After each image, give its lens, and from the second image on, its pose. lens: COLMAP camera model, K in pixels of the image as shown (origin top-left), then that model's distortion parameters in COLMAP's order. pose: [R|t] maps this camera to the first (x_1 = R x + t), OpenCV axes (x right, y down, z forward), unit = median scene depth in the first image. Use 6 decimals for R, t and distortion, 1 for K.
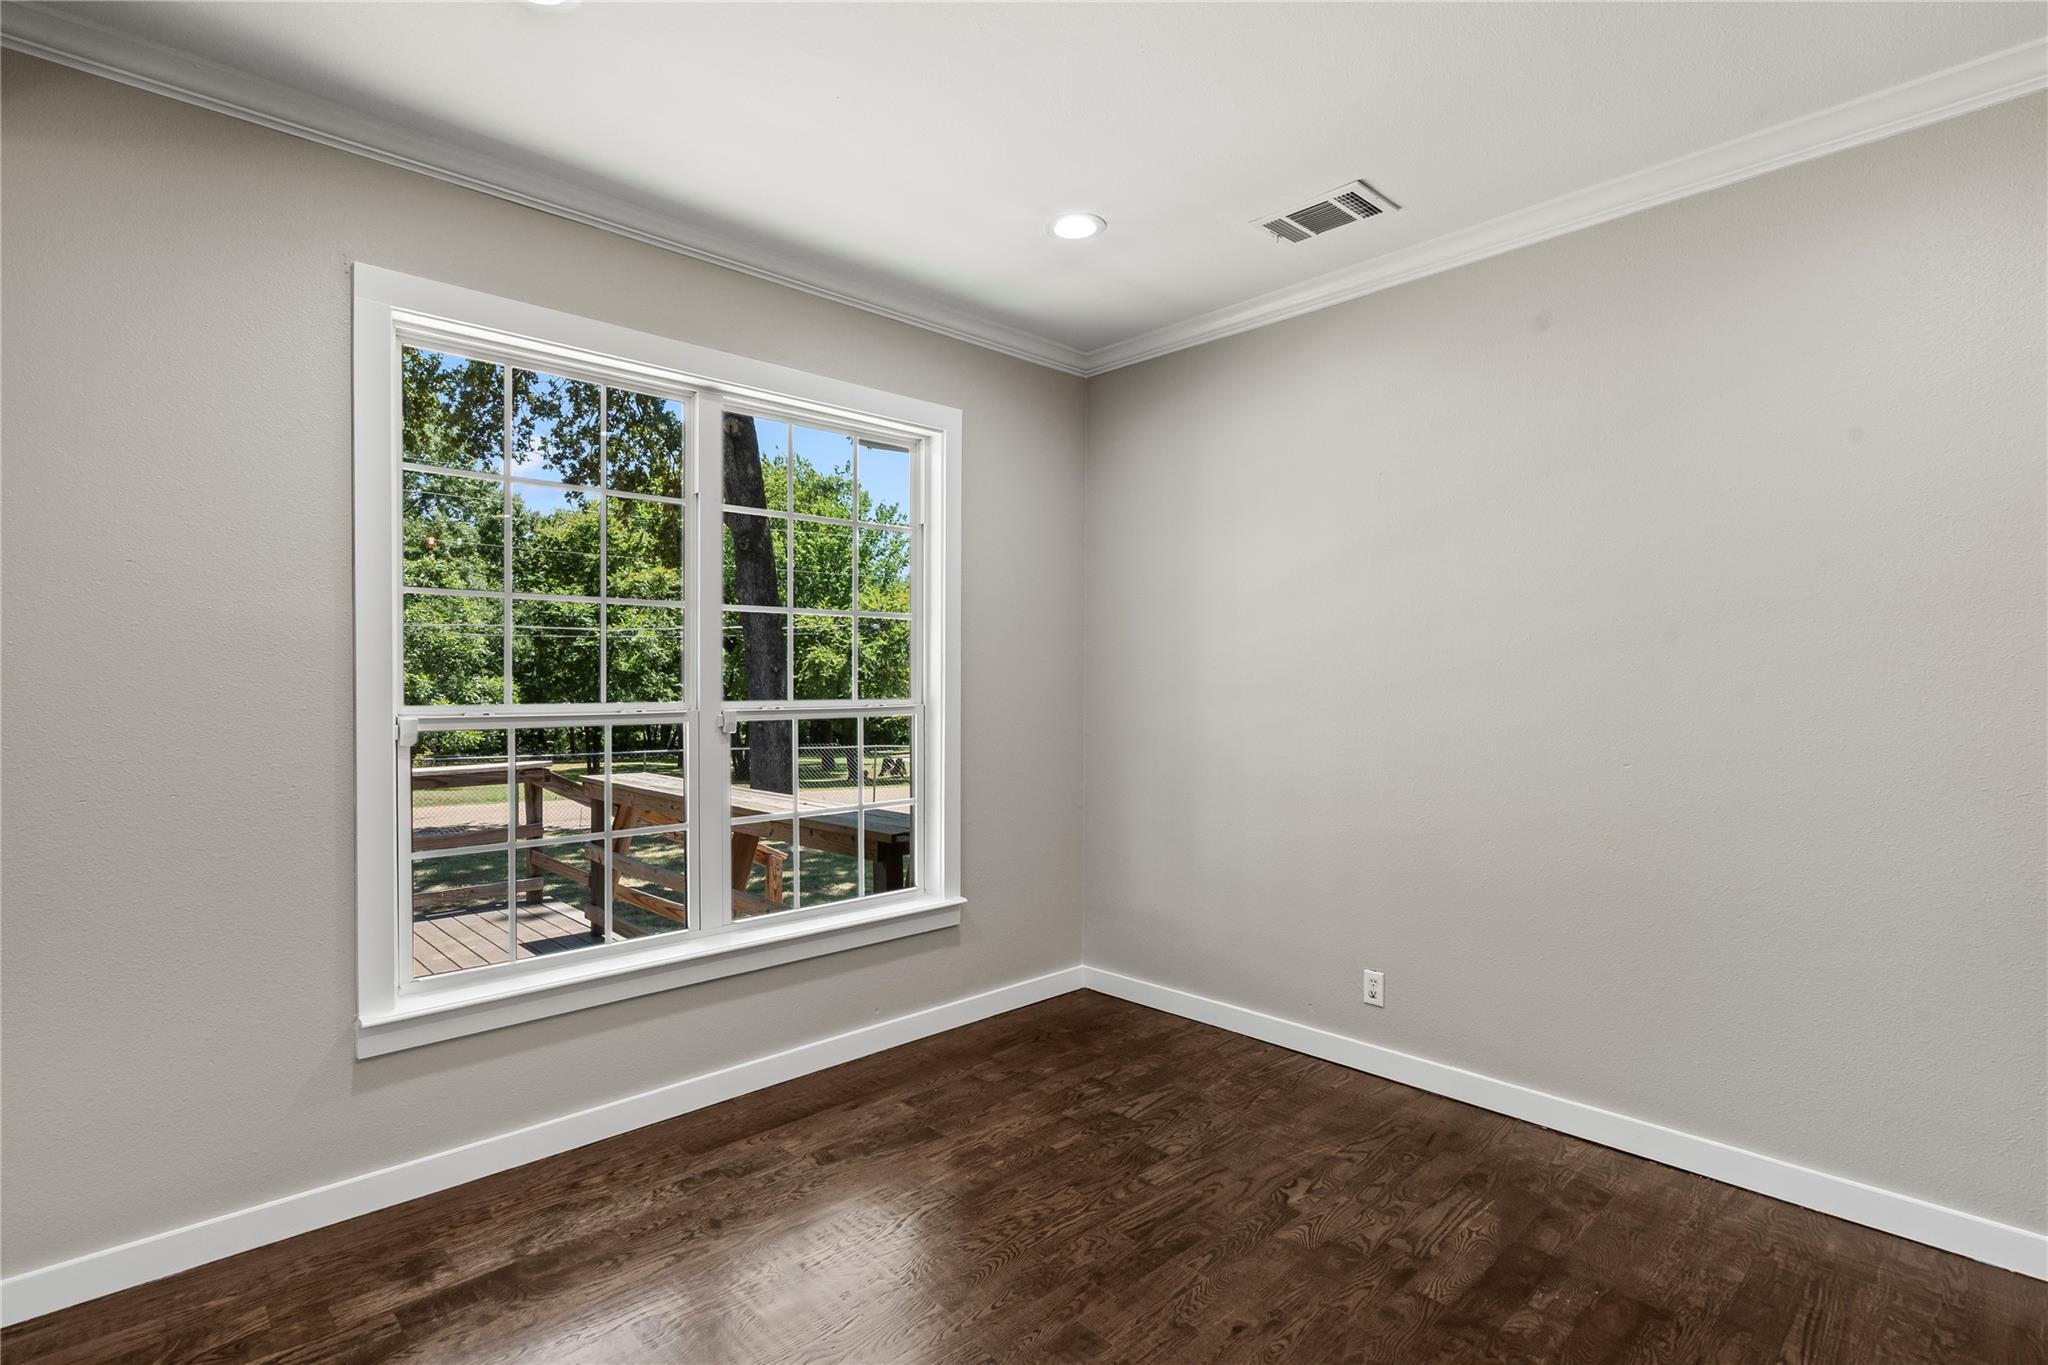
lens RADIAL K [[958.7, 0, 1020.6], [0, 958.7, 683.0], [0, 0, 1]] dist [0.000930, -0.000319]
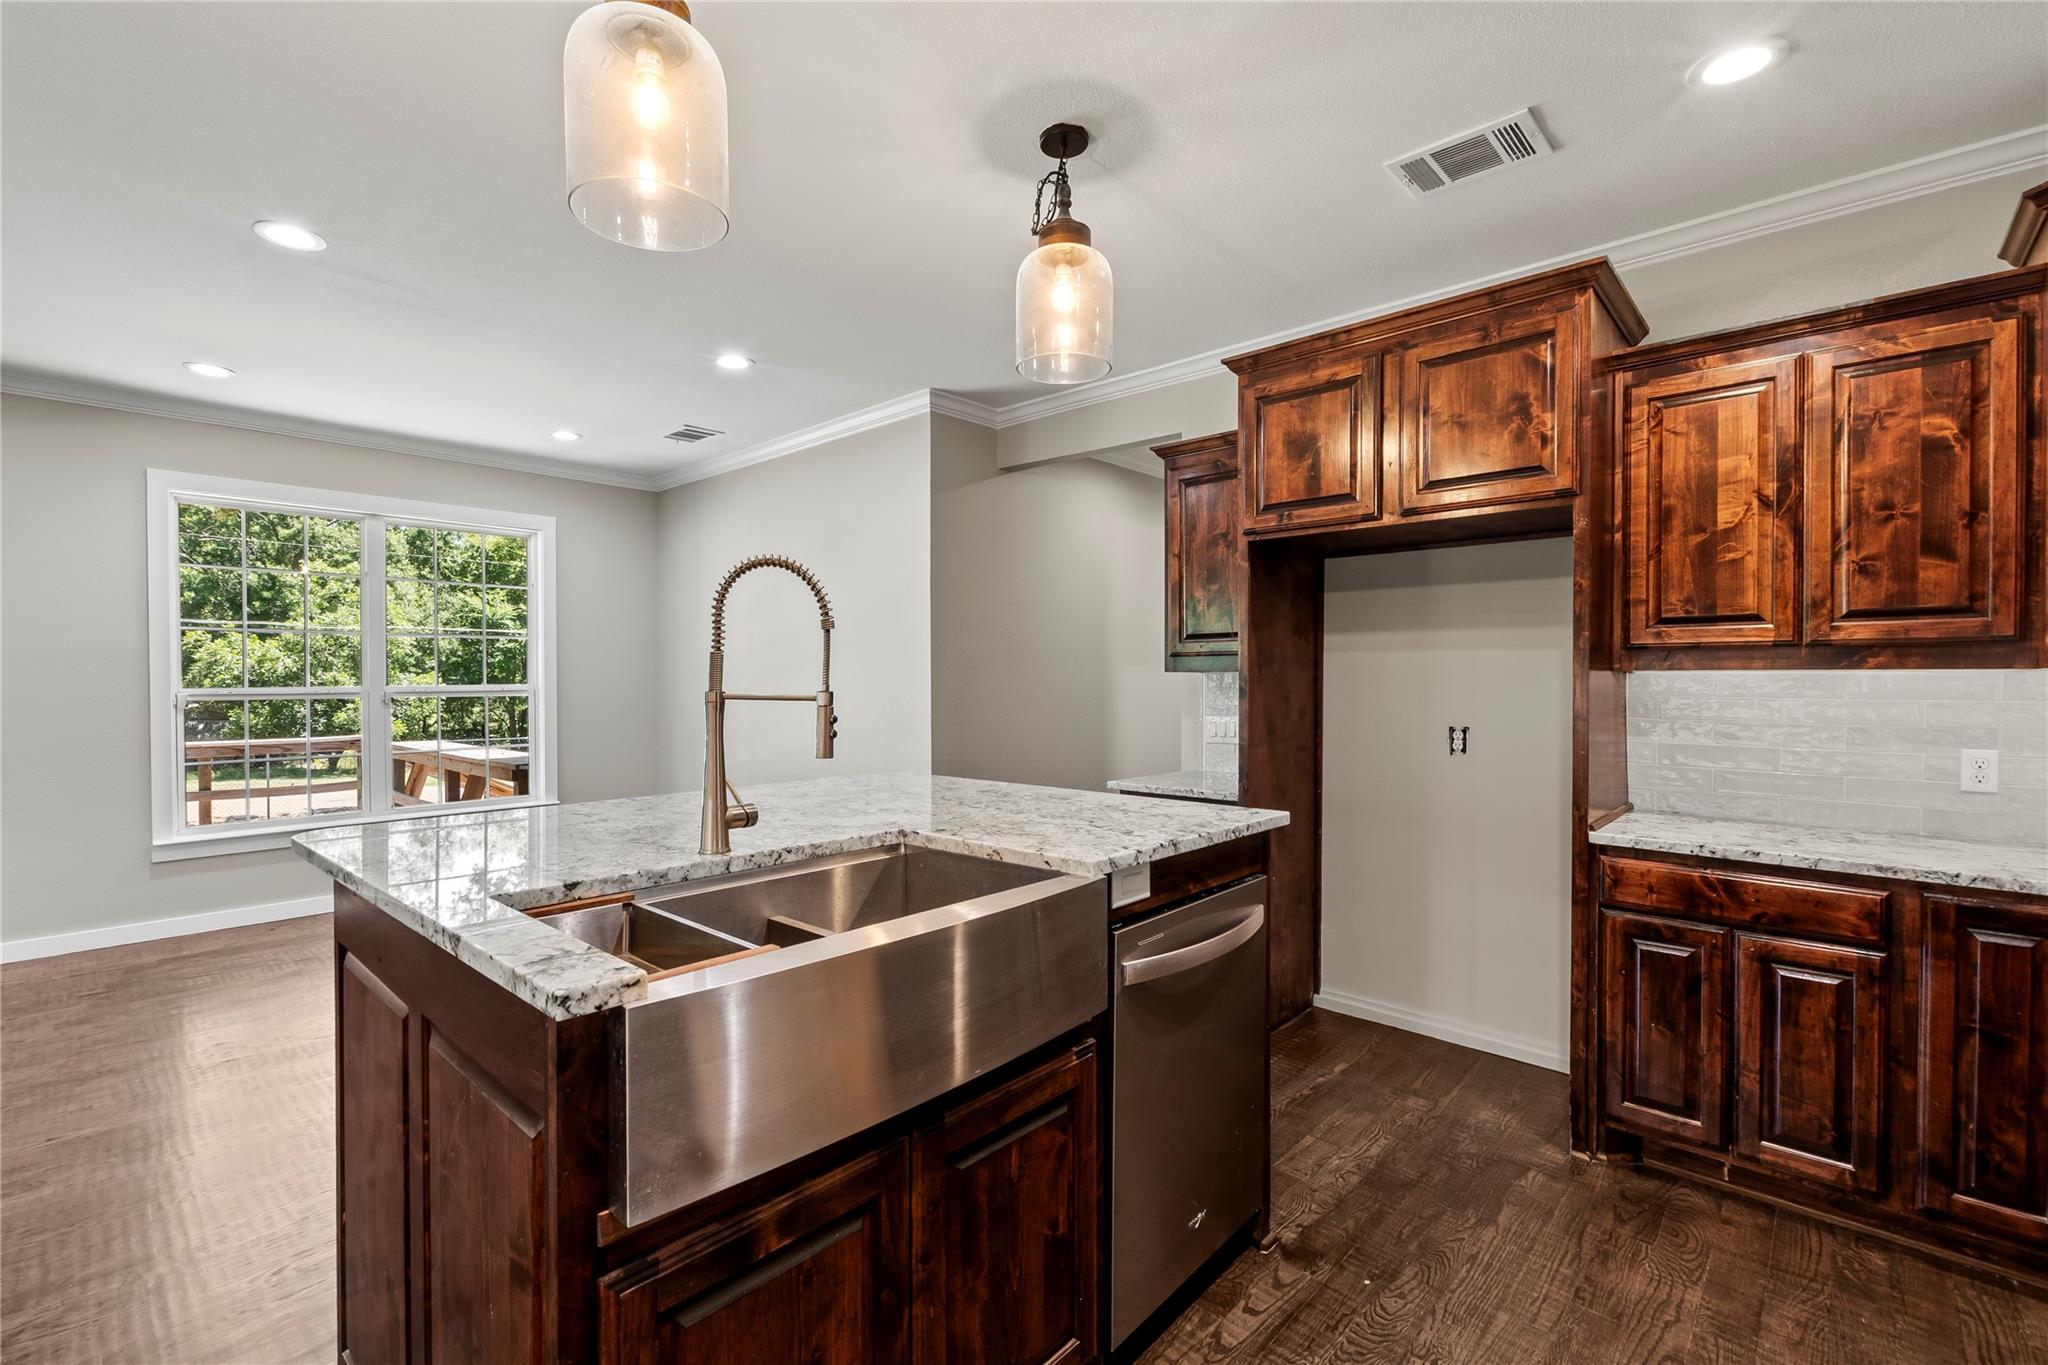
lens RADIAL K [[901.4, 0, 1029.8], [0, 901.4, 684.9], [0, 0, 1]] dist [0.006489, -0.004338]
pose [[0.997820, -0.004714, 0.065824, 0.078101], [0.004232, 0.999963, 0.007462, 0.000746], [-0.065857, -0.007167, 0.997803, -0.077331]]
